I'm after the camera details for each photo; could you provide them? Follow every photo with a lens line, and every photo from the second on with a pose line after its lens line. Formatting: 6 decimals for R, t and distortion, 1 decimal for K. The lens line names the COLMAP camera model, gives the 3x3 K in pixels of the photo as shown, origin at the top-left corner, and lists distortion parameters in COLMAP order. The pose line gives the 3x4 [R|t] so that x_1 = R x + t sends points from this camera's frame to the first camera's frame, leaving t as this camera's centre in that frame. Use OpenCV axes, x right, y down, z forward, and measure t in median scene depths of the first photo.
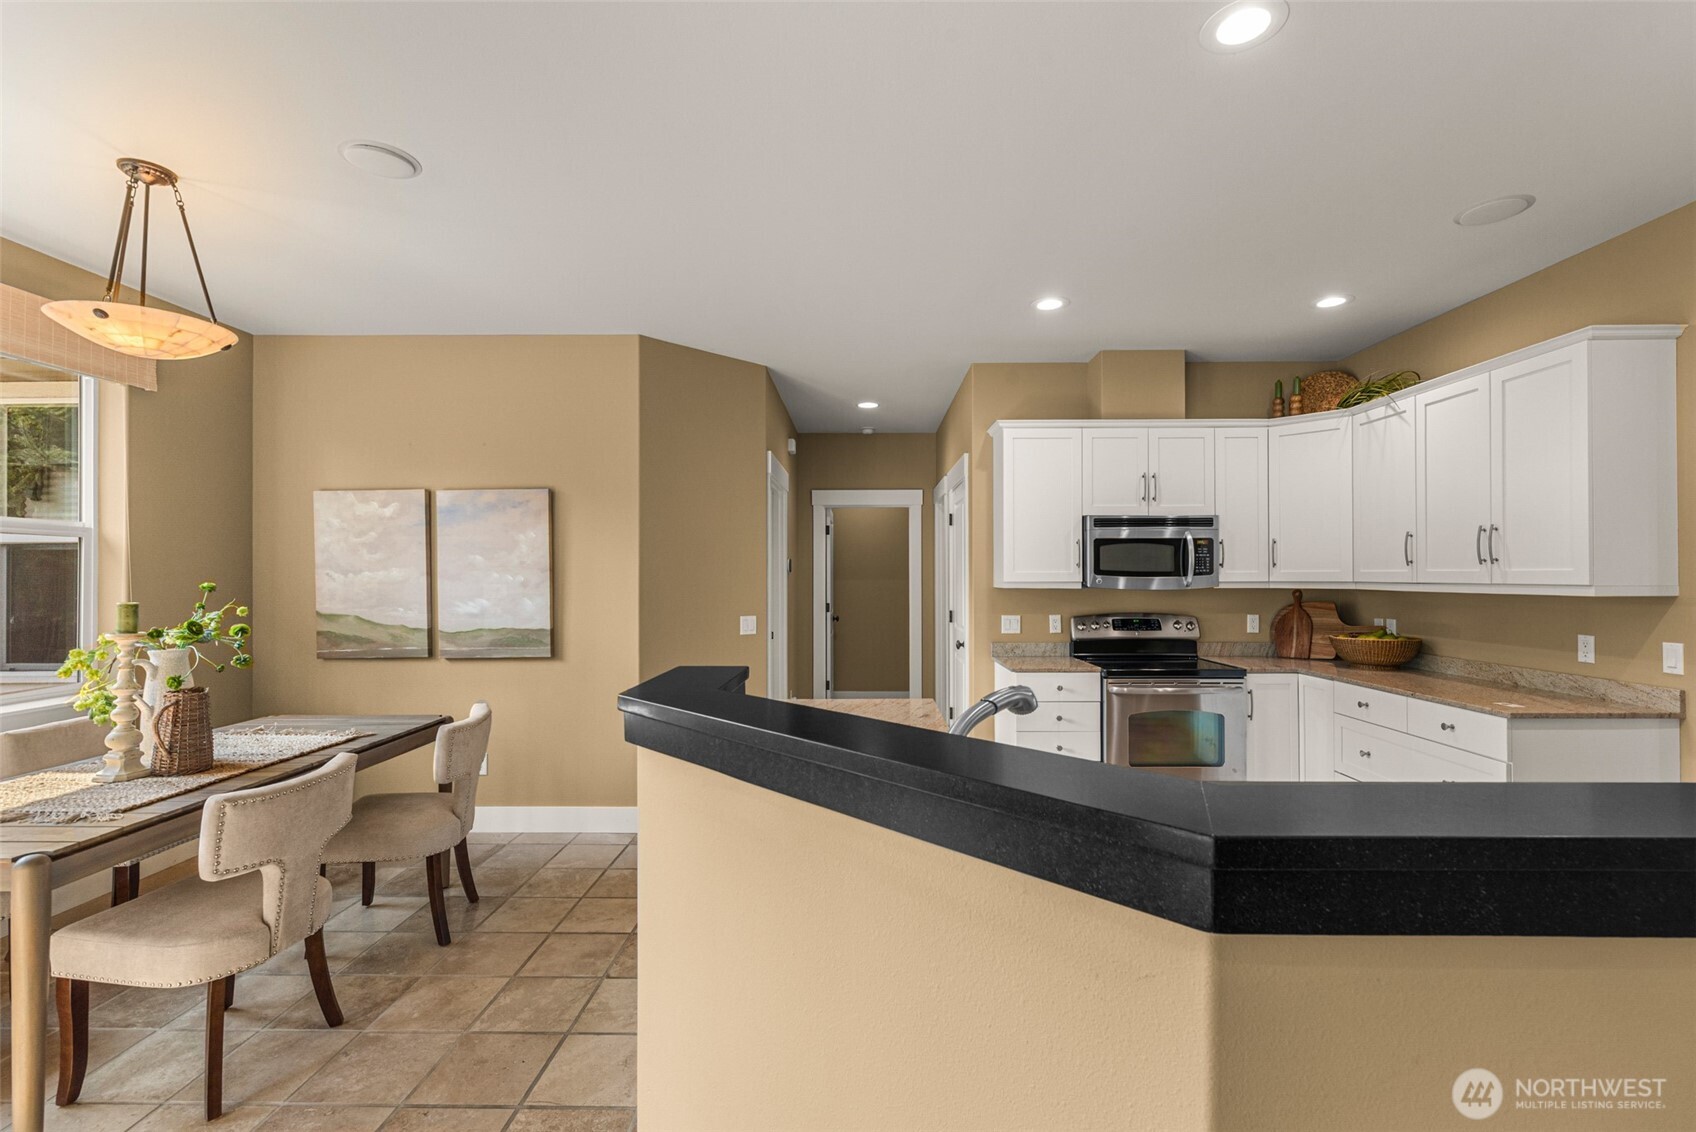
lens RADIAL K [[744.1, 0, 856.9], [0, 744.1, 569.1], [0, 0, 1]] dist [-0.002011, -0.000159]
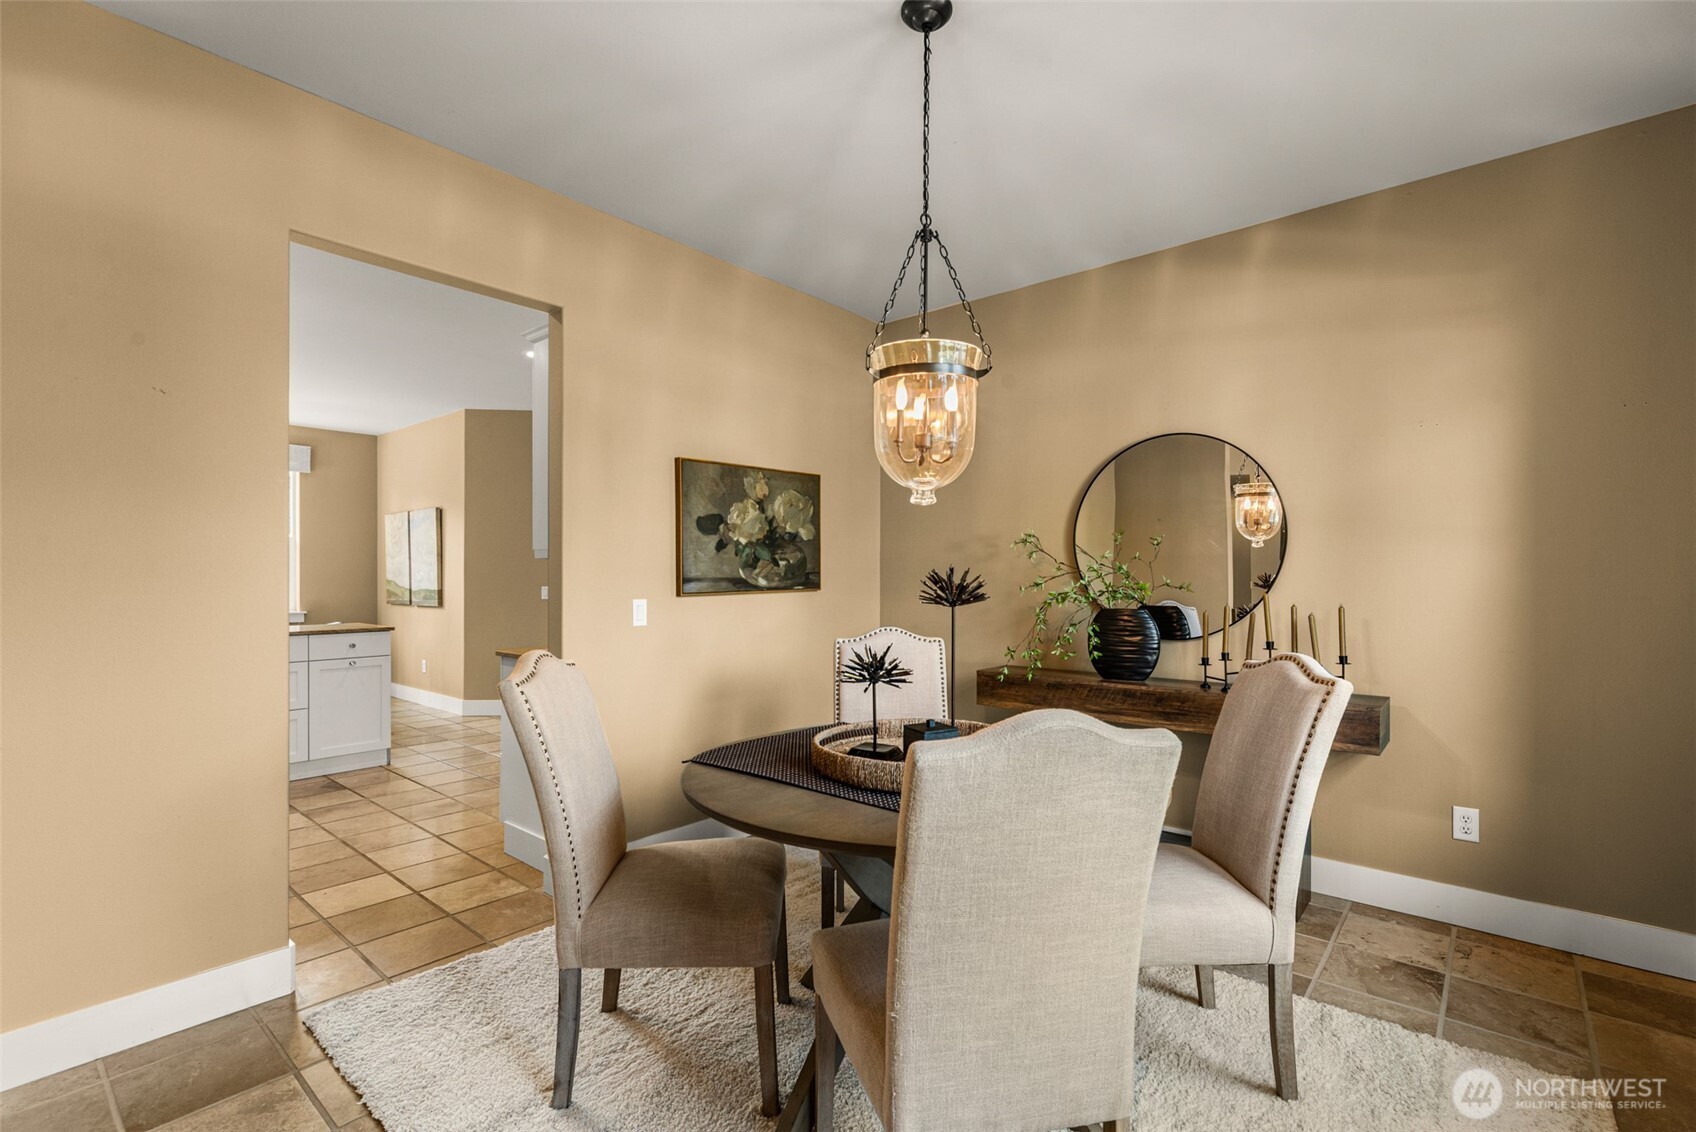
lens RADIAL K [[775.1, 0, 846.9], [0, 775.1, 574.7], [0, 0, 1]] dist [-0.000411, -0.000109]
pose [[0.767019, 0.003131, -0.641617, 1.421421], [0.000947, 0.999981, 0.006012, 0.035398], [0.641623, -0.005219, 0.767002, 0.236863]]
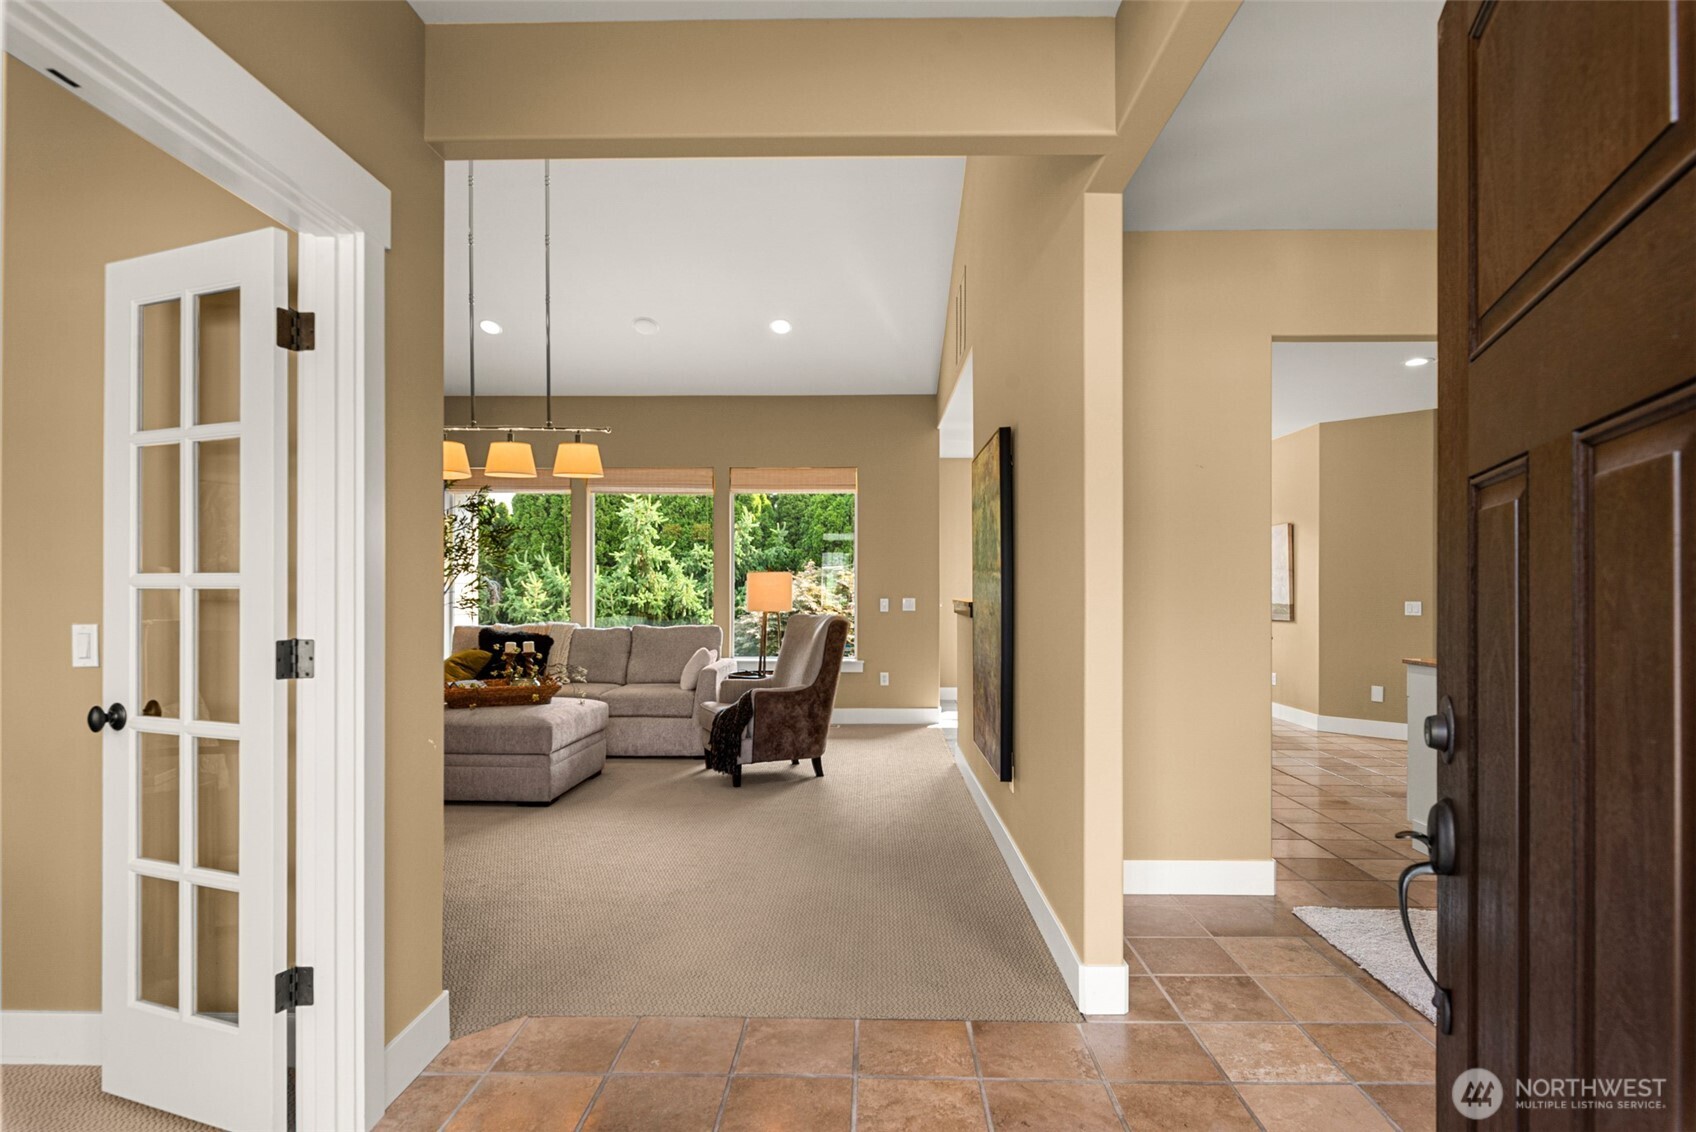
lens RADIAL K [[901.4, 0, 846.8], [0, 901.4, 588.4], [0, 0, 1]] dist [-0.002274, -0.000254]
pose [[-0.003986, 0.000668, -0.999992, 1.653307], [0.006083, 0.999981, 0.000643, 0.035490], [0.999974, -0.006080, -0.003990, -0.017937]]
